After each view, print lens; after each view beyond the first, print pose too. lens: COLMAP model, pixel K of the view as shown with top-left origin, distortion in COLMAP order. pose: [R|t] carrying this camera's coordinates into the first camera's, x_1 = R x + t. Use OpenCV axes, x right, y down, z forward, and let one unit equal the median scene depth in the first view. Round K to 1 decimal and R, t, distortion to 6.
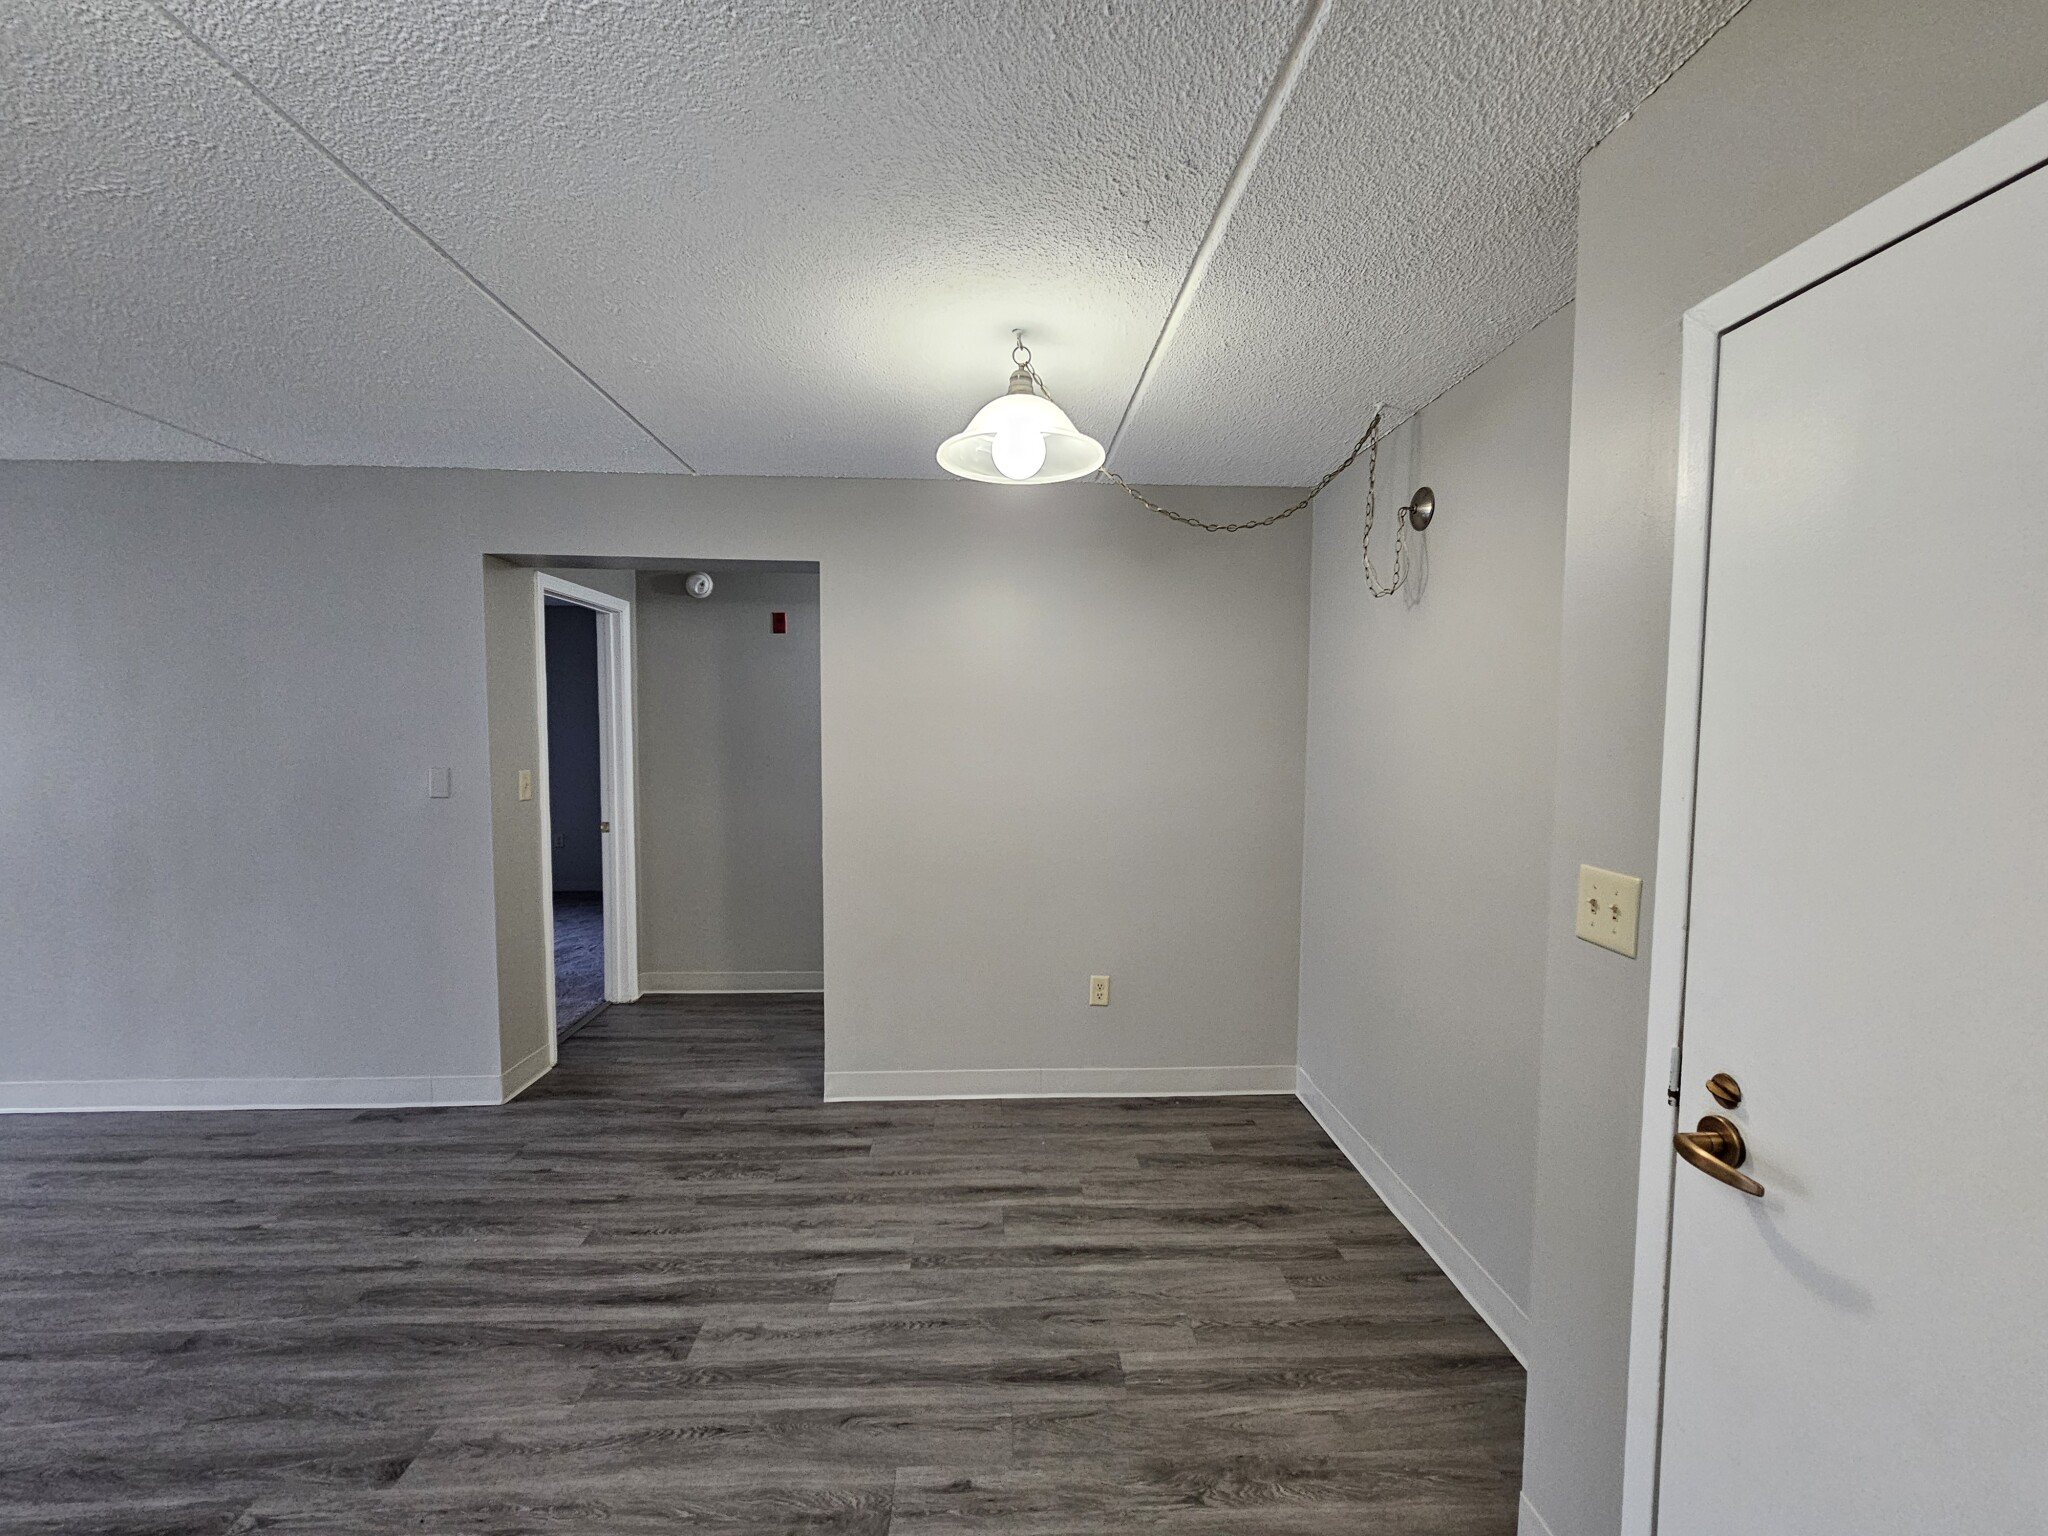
lens RADIAL K [[838.9, 0, 1022.1], [0, 838.9, 777.8], [0, 0, 1]] dist [0.005121, -0.000189]
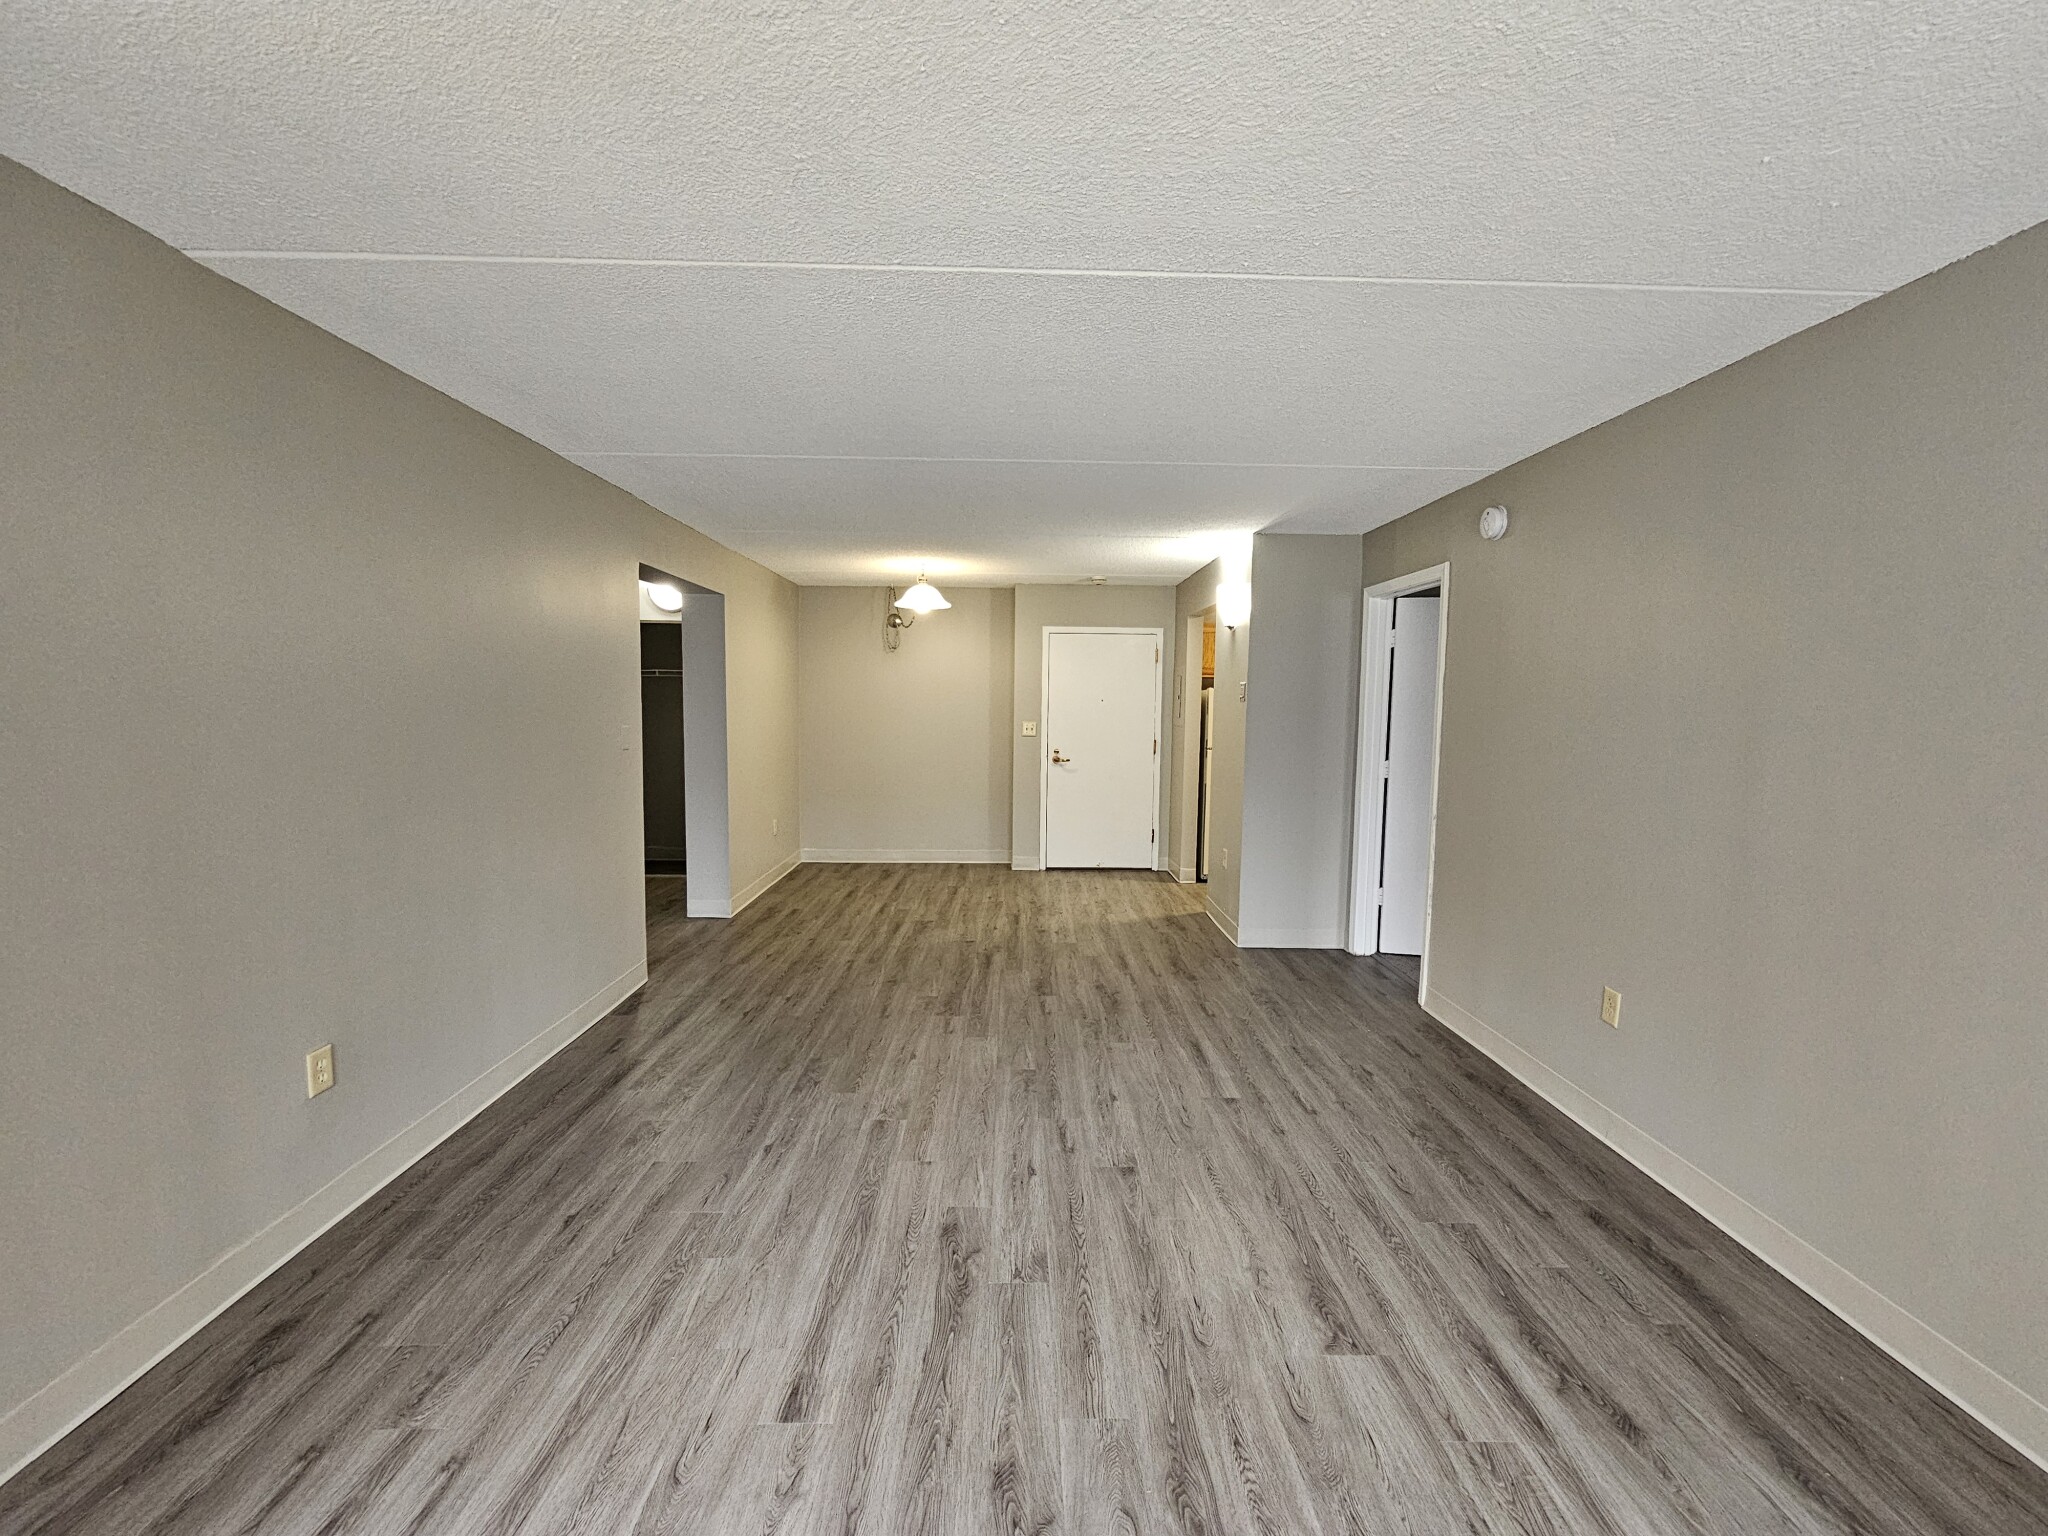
lens RADIAL K [[838.9, 0, 1011.2], [0, 838.9, 766.1], [0, 0, 1]] dist [0.005121, -0.000189]
pose [[0.042126, -0.085432, 0.995453, -2.386631], [0.057514, 0.994893, 0.082950, -0.030428], [-0.997456, 0.053758, 0.046825, 0.441269]]
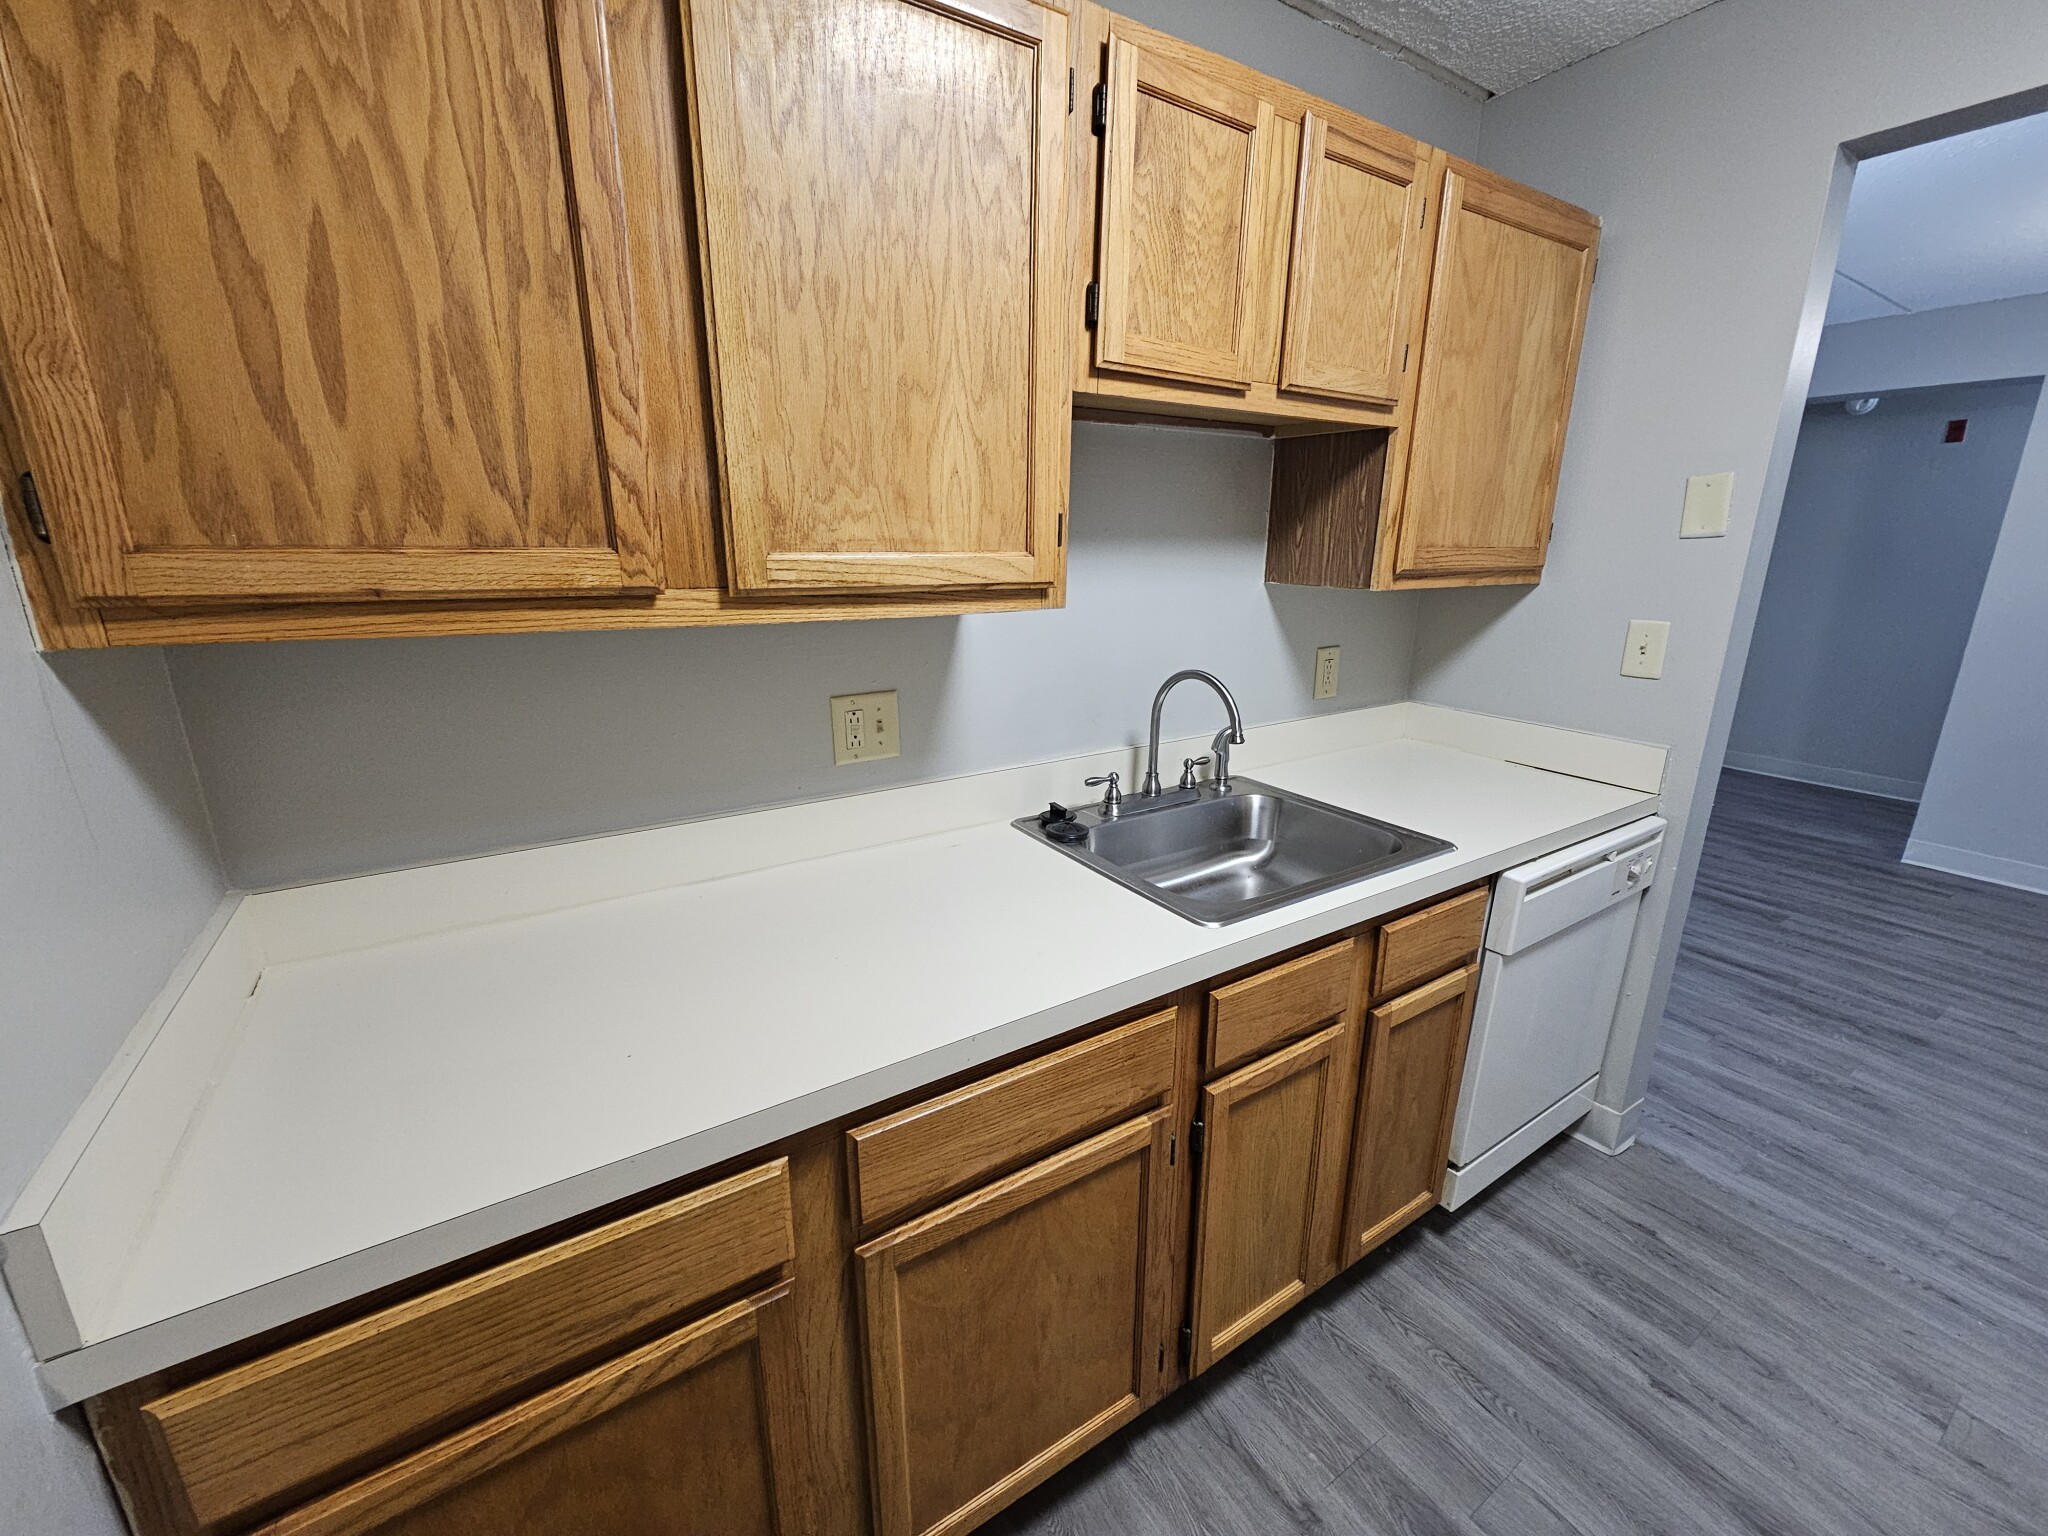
lens RADIAL K [[838.9, 0, 1032.4], [0, 838.9, 774.6], [0, 0, 1]] dist [0.005121, -0.000189]
pose [[0.511891, 0.231836, -0.827175, 0.122592], [-0.059502, 0.970151, 0.235087, 0.072097], [0.856987, -0.071120, 0.510407, -0.852404]]
